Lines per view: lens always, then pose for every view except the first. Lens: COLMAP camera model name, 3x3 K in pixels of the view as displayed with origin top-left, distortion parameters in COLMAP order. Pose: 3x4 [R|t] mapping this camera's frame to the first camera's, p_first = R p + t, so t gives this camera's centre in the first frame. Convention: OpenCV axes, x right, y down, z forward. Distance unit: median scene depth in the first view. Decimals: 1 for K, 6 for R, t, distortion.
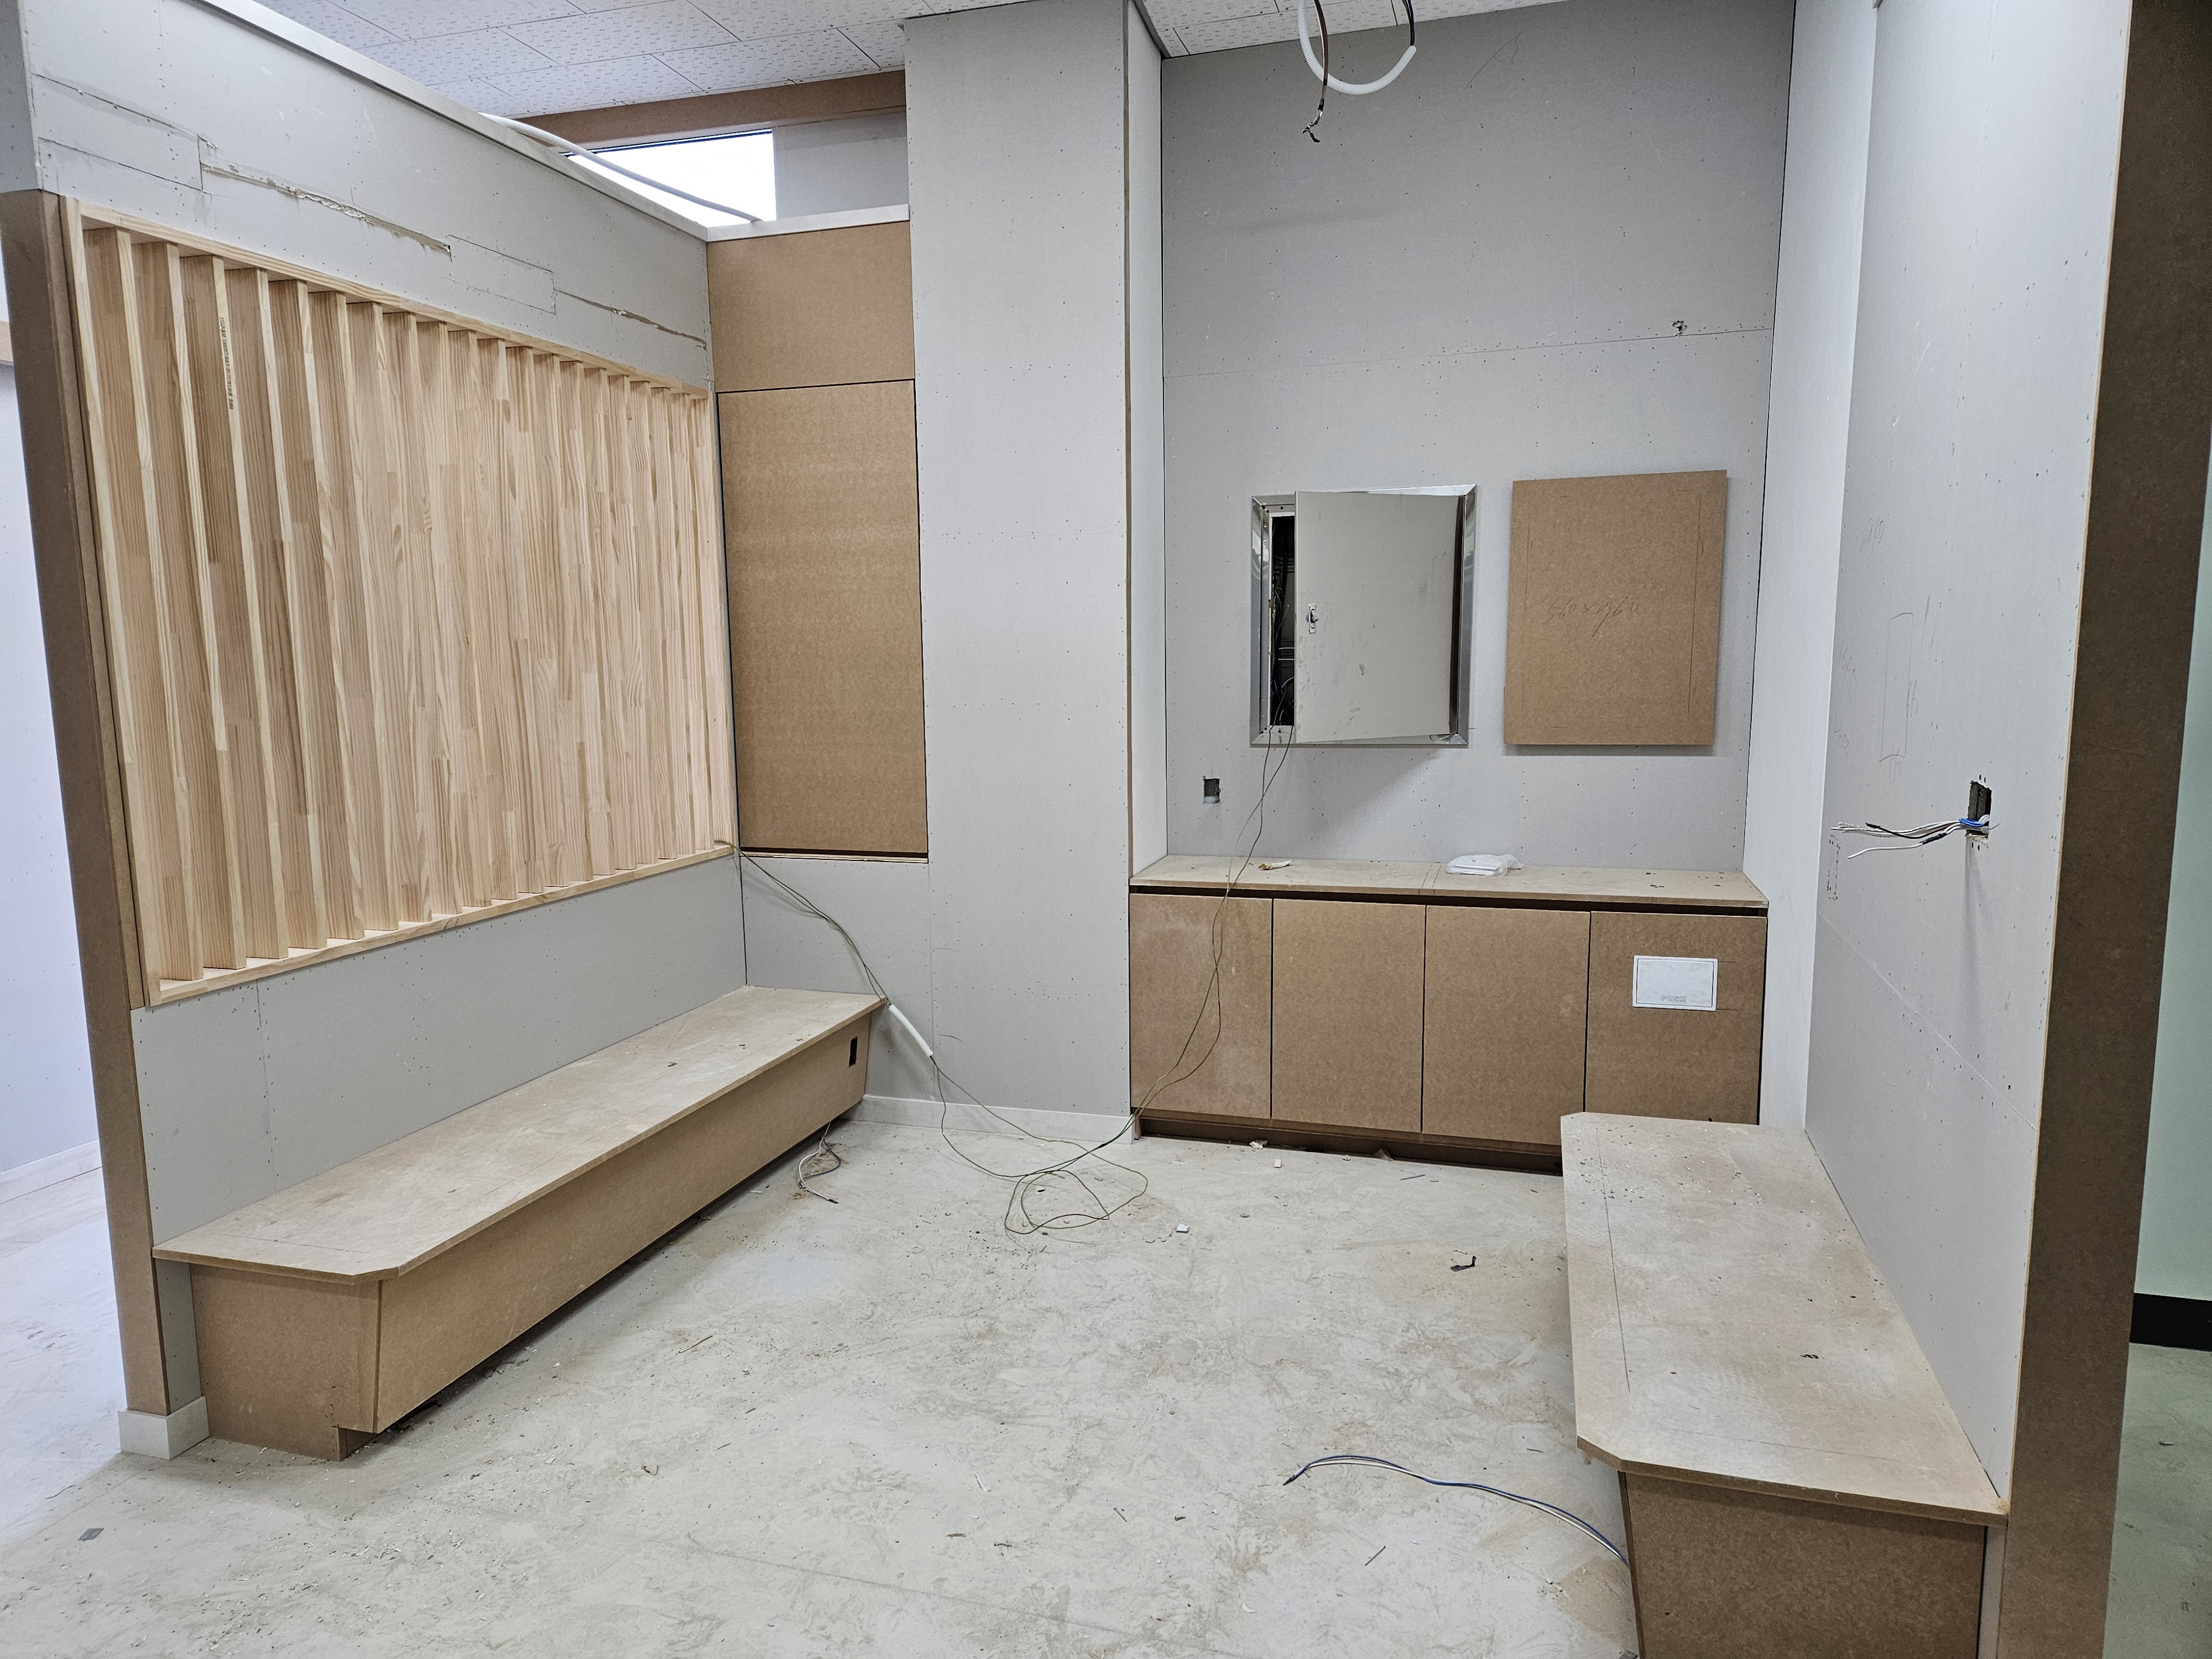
lens RADIAL K [[1446.4, 0, 1105.3], [0, 1446.4, 876.6], [0, 0, 1]] dist [0.003184, 0.000671]
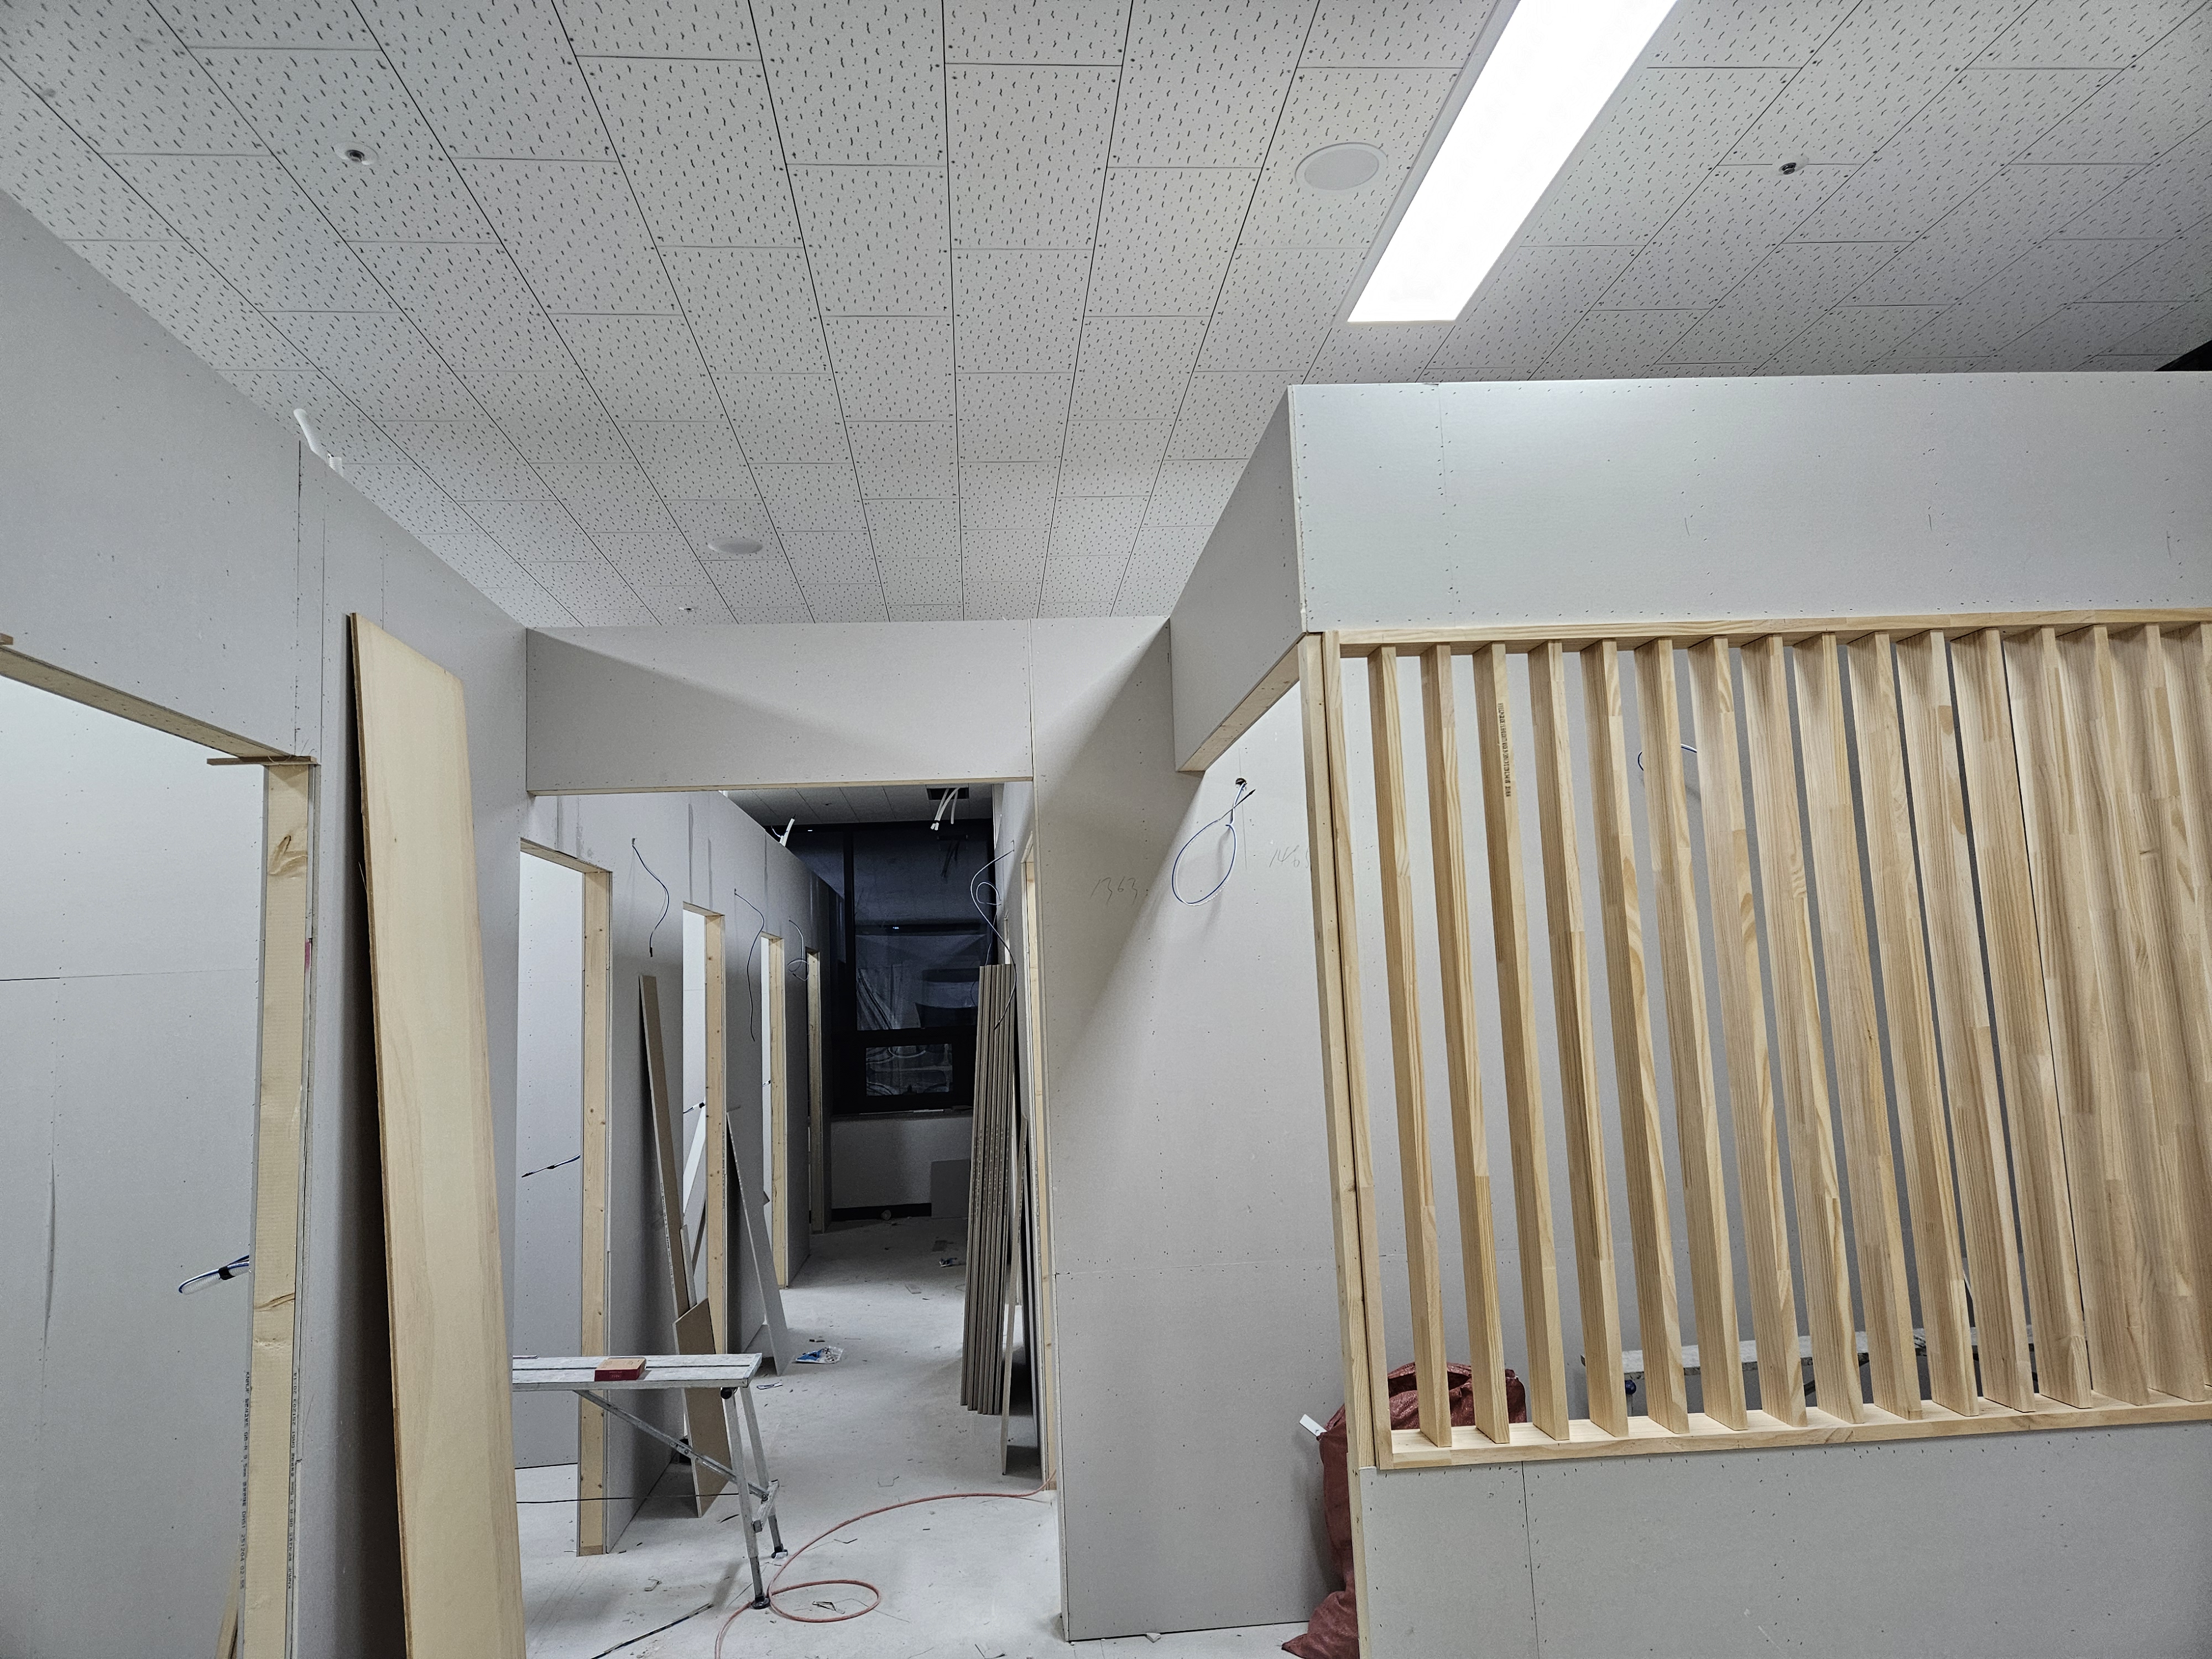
lens RADIAL K [[1446.4, 0, 1105.3], [0, 1446.4, 876.6], [0, 0, 1]] dist [0.003184, 0.000671]
pose [[0.336634, -0.138392, -0.931410, 0.125781], [-0.108616, 0.976832, -0.184397, -0.066622], [0.935350, 0.163241, 0.313803, 0.412856]]
